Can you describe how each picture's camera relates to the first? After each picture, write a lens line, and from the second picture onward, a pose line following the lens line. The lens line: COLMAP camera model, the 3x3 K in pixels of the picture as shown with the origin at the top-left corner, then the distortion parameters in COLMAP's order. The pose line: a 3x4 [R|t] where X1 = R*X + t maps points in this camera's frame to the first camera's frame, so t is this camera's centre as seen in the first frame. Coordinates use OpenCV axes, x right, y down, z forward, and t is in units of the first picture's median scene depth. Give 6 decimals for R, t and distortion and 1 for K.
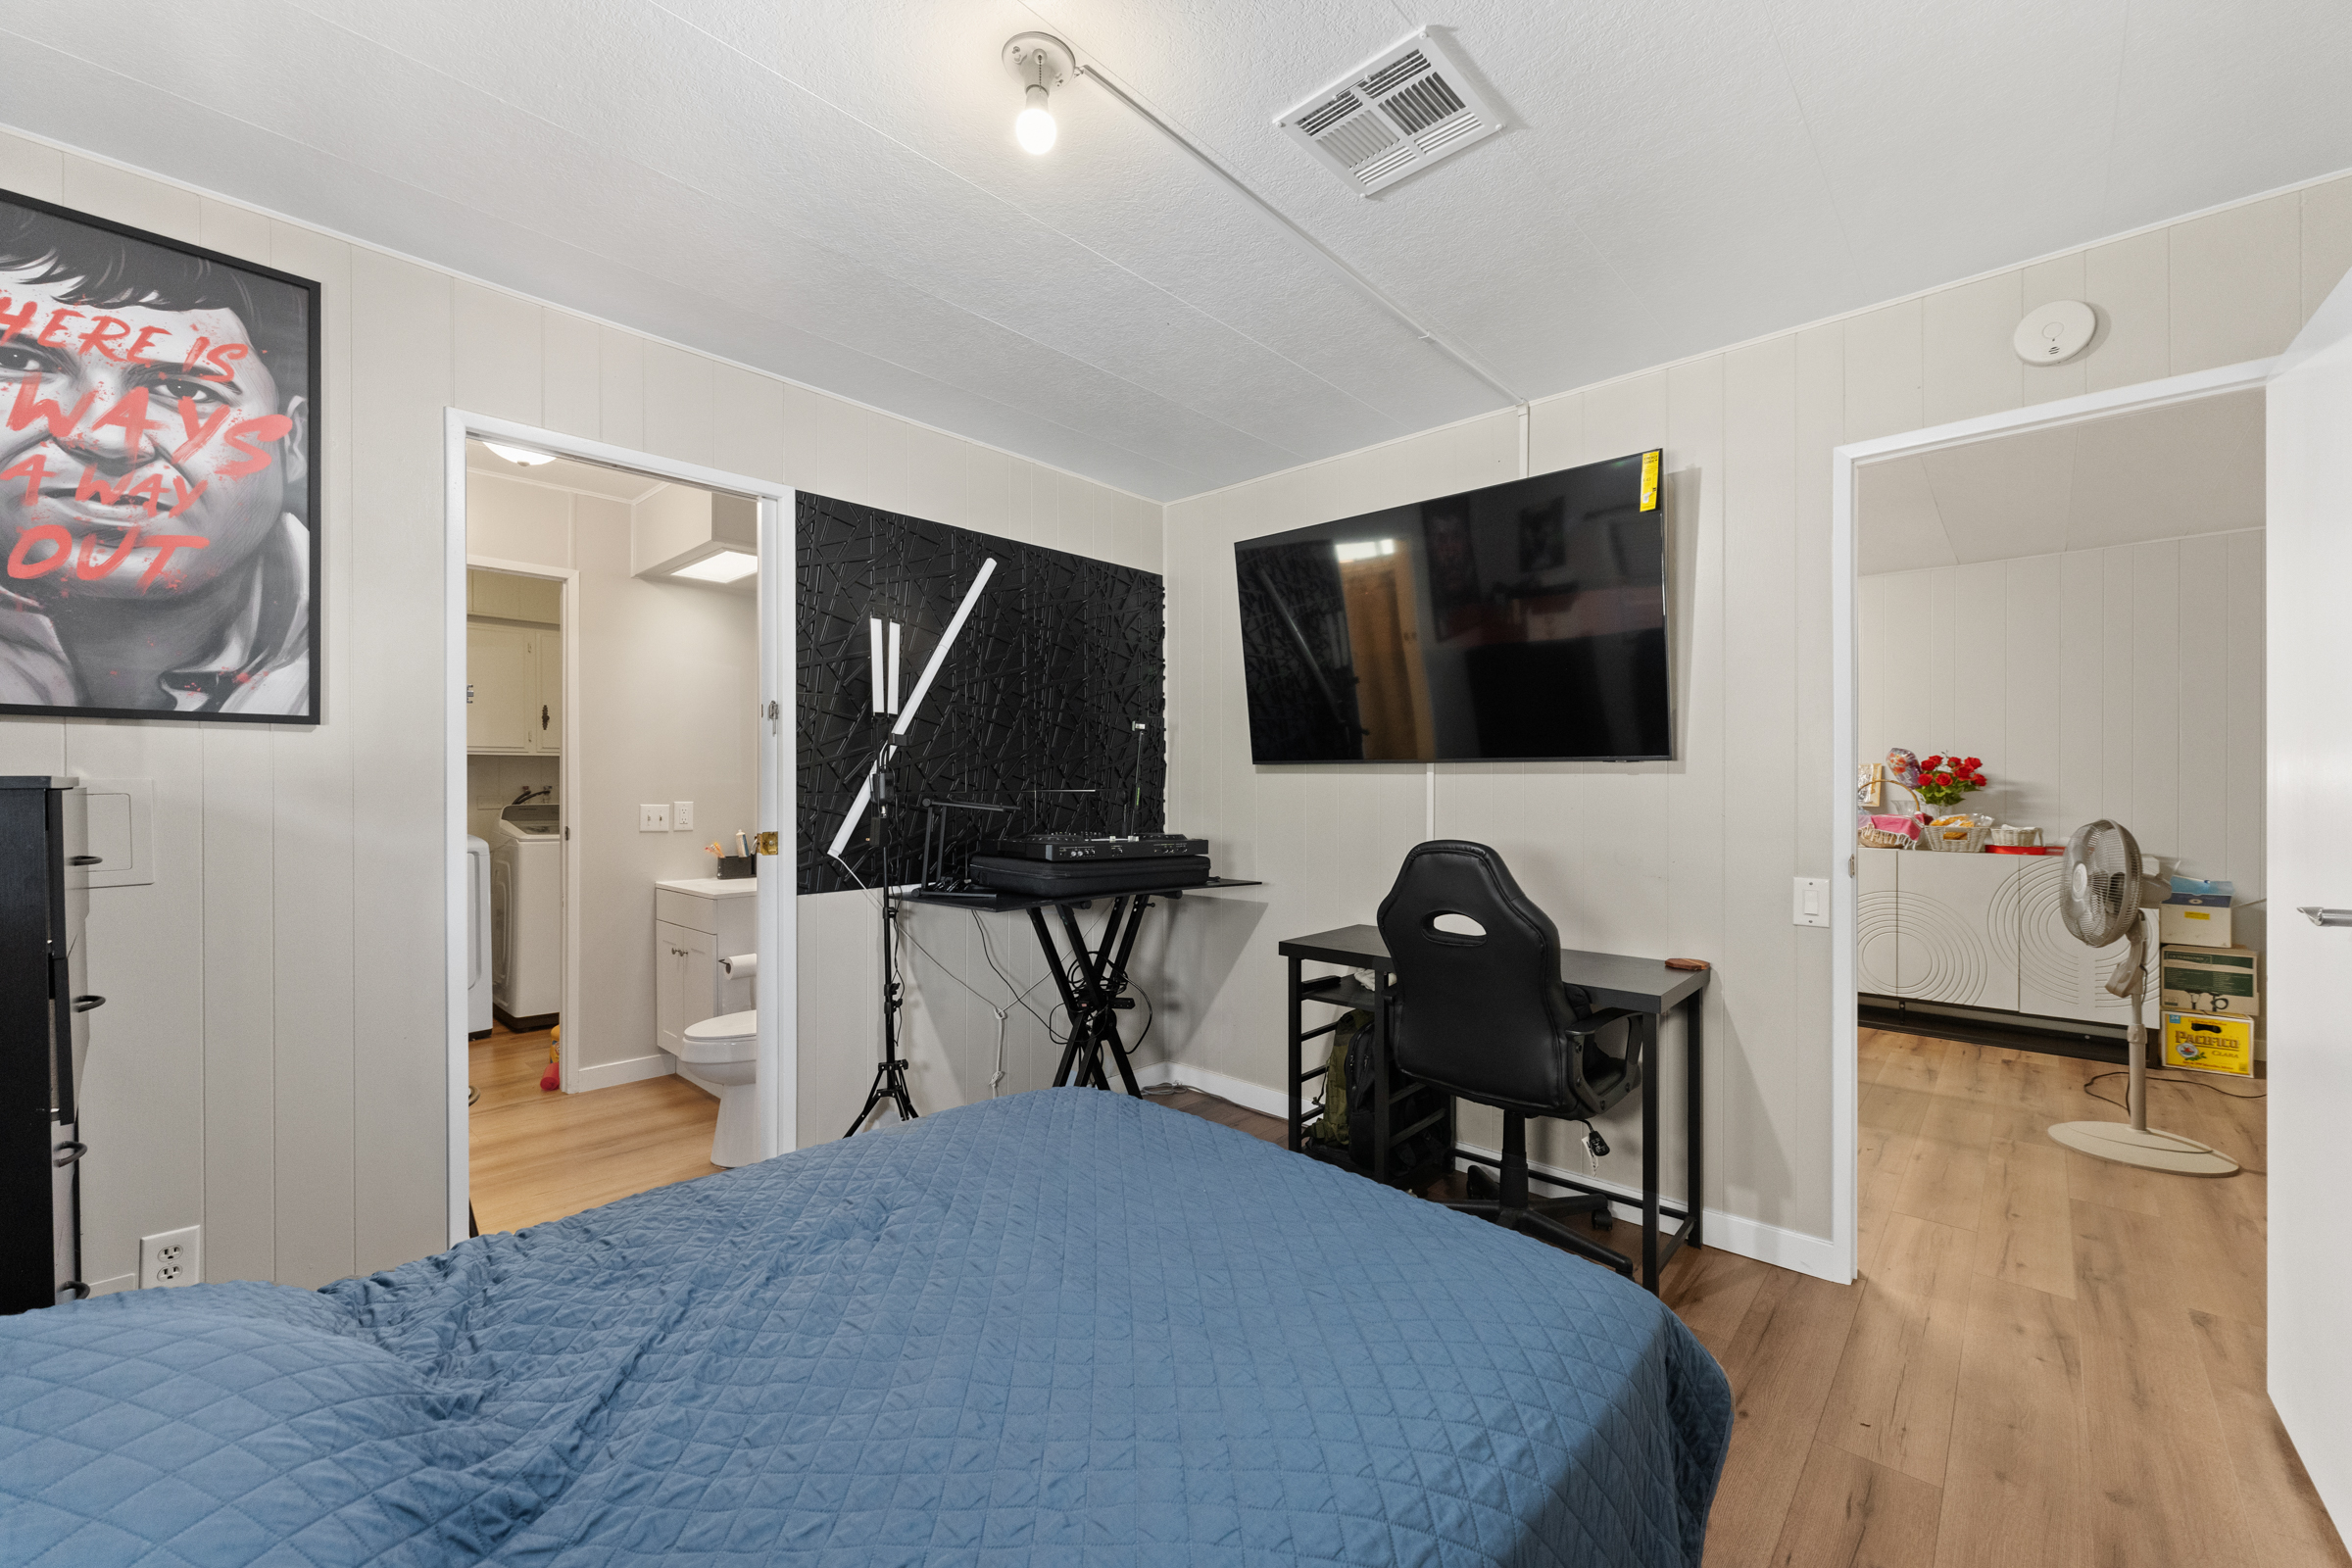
lens RADIAL K [[933.2, 0, 1176.0], [0, 933.2, 784.0], [0, 0, 1]] dist [-0.000105, -0.000120]
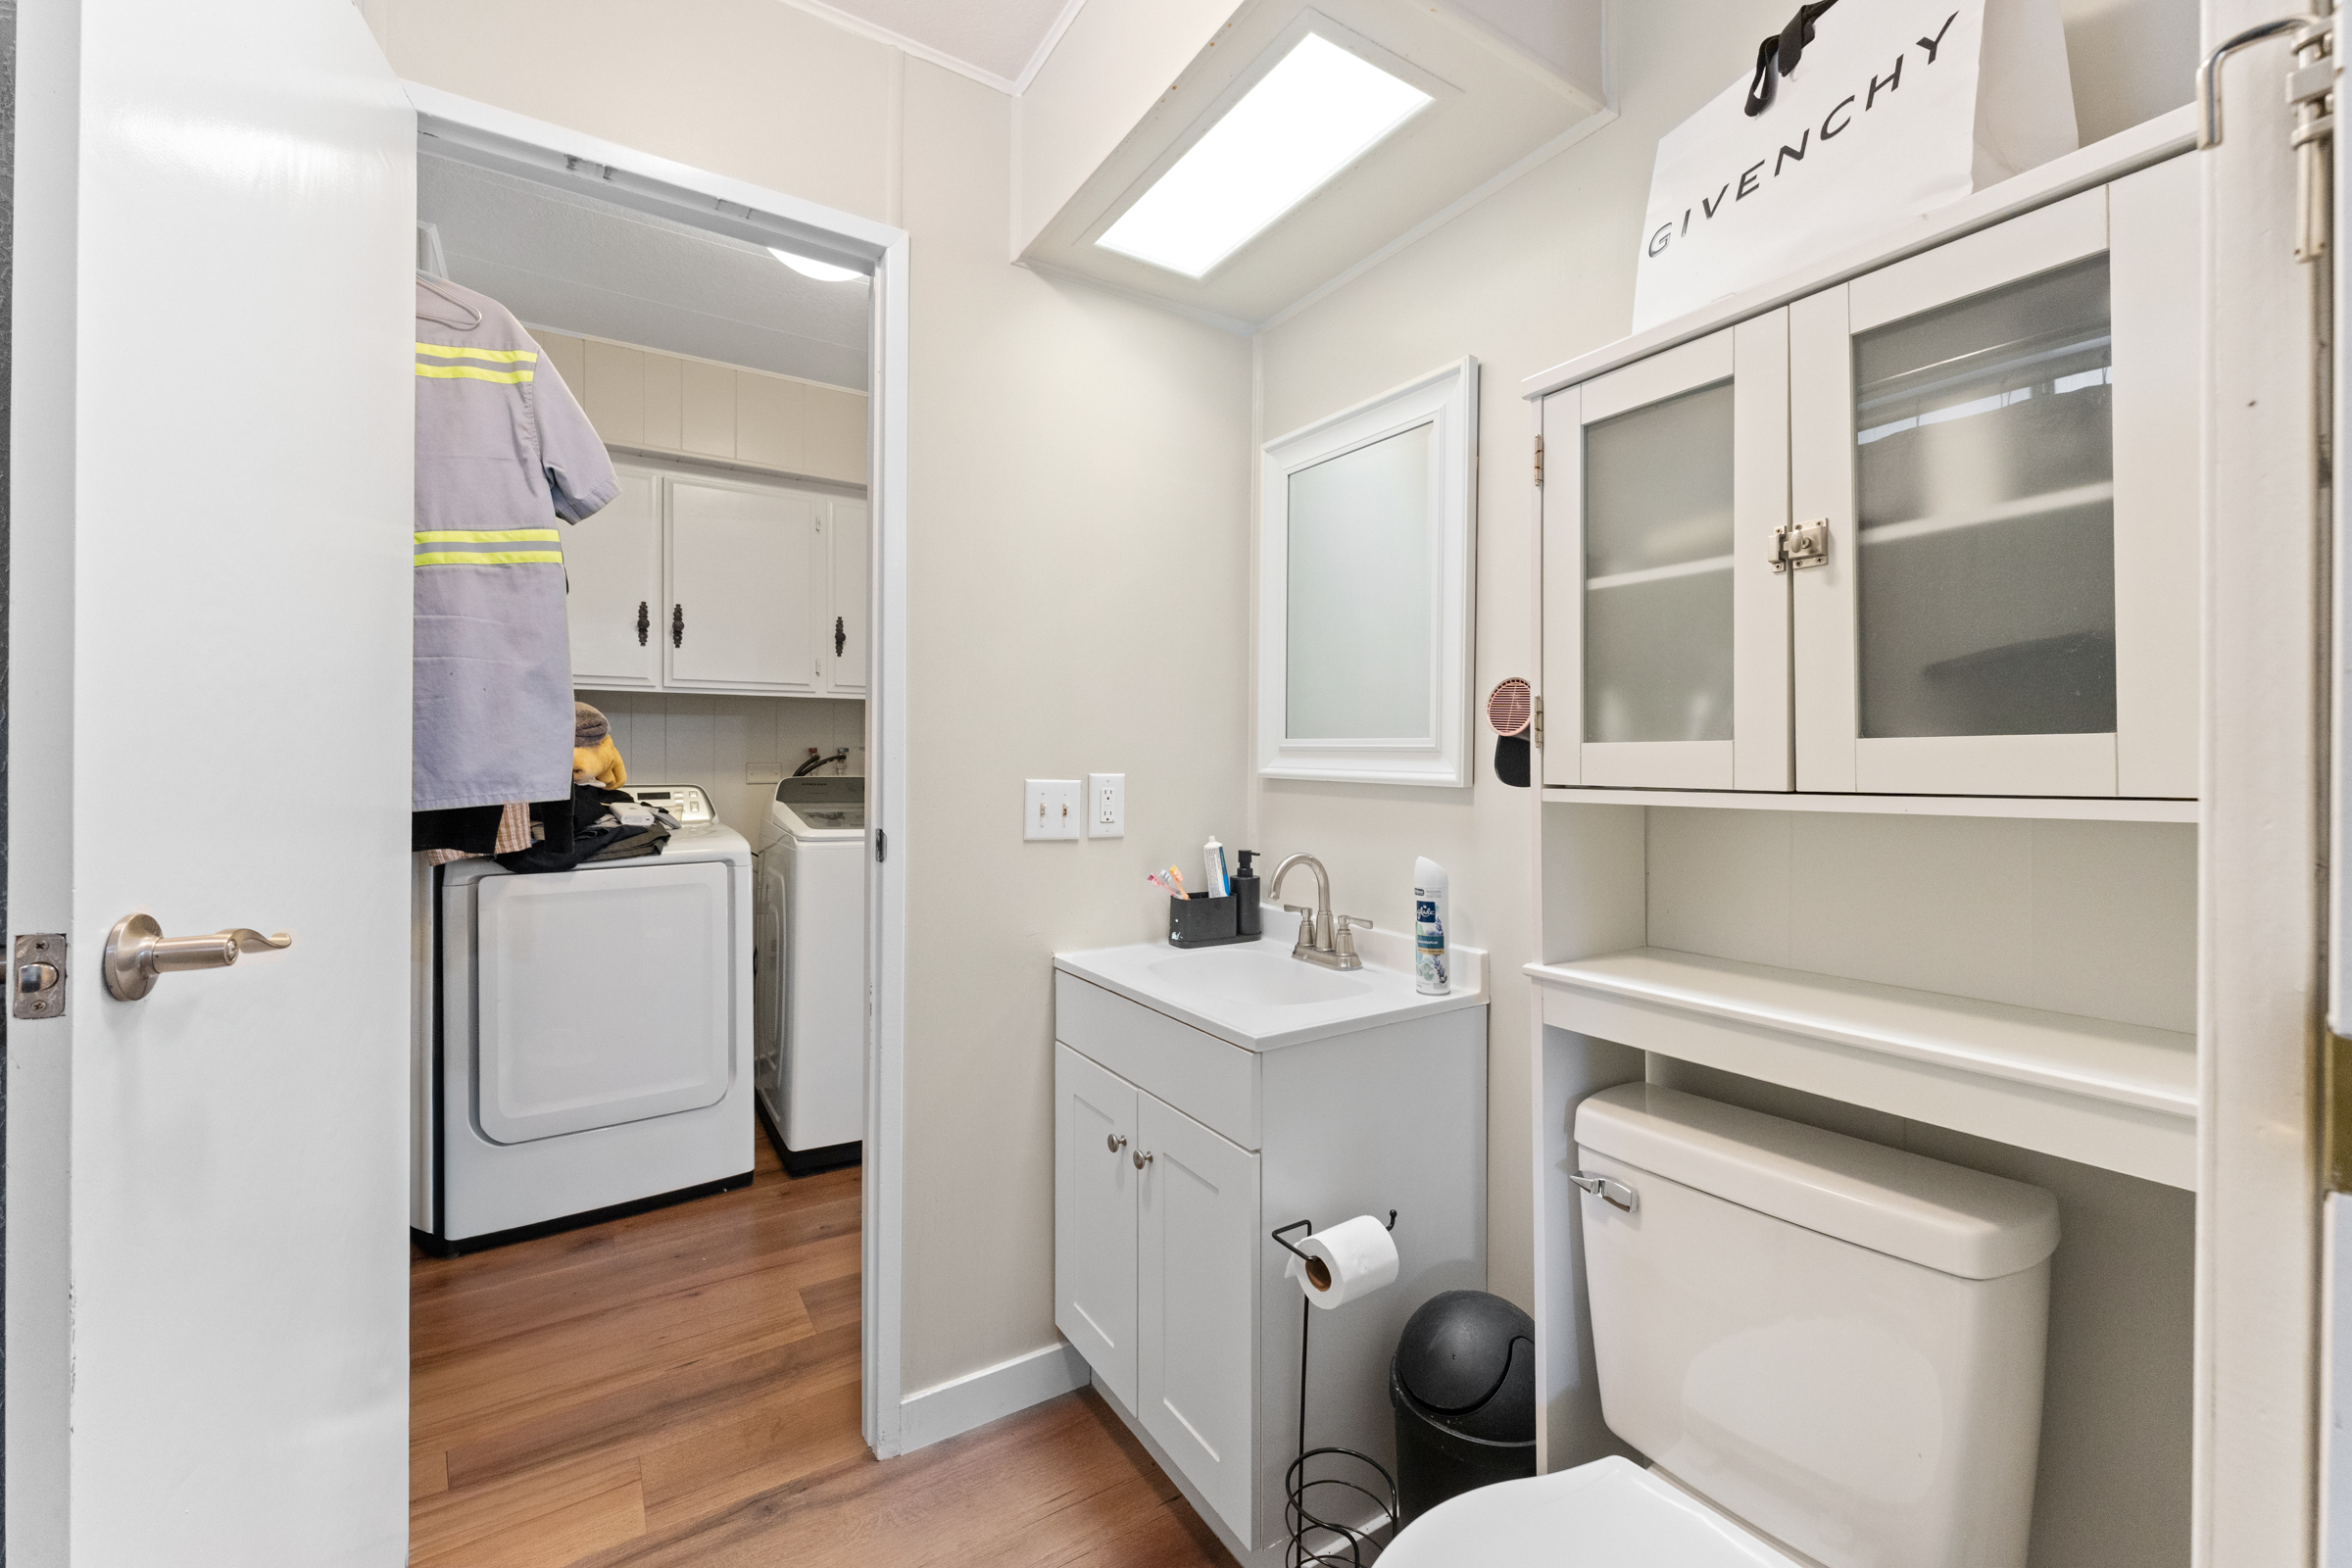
lens RADIAL K [[951.2, 0, 1173.8], [0, 951.2, 765.3], [0, 0, 1]] dist [-0.000836, -0.000428]
pose [[0.966640, 0.007304, -0.256035, -0.372909], [-0.006244, 0.999968, 0.004955, 0.012381], [0.256063, -0.003192, 0.966655, 0.556100]]
